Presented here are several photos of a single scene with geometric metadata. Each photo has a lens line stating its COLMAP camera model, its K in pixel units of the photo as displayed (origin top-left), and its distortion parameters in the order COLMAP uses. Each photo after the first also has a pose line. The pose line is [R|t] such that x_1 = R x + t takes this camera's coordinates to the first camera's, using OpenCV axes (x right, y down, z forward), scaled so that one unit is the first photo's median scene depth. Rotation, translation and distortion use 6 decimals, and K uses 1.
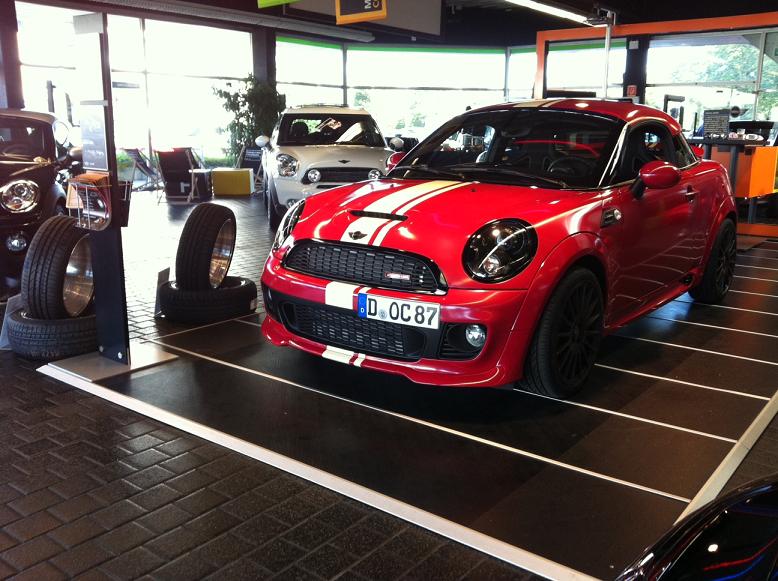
lens RADIAL K [[749.6, 0, 389.0], [0, 749.6, 290.5], [0, 0, 1]] dist [0.075261, -0.186861]
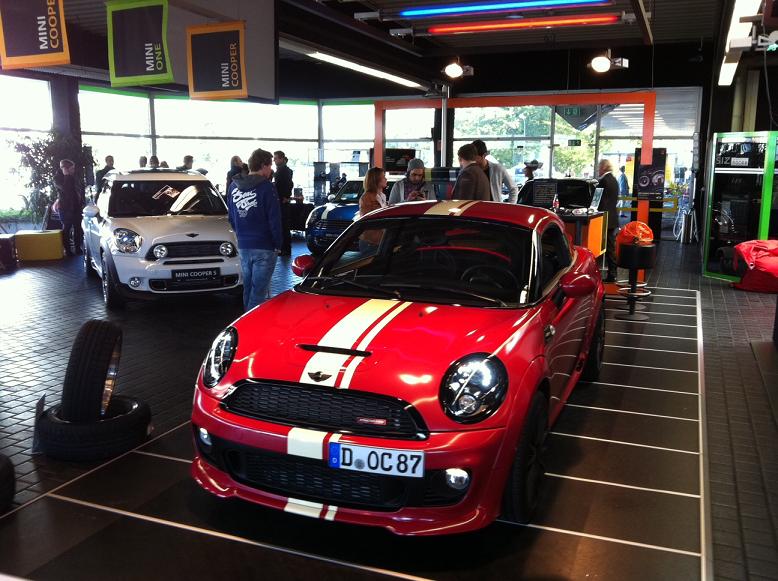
lens RADIAL K [[749.6, 0, 389.0], [0, 749.6, 290.5], [0, 0, 1]] dist [0.075261, -0.186861]
pose [[0.960760, -0.046524, 0.273453, -0.209317], [0.057427, 0.997837, -0.031998, -0.145266], [-0.271372, 0.046446, 0.961353, 0.077306]]
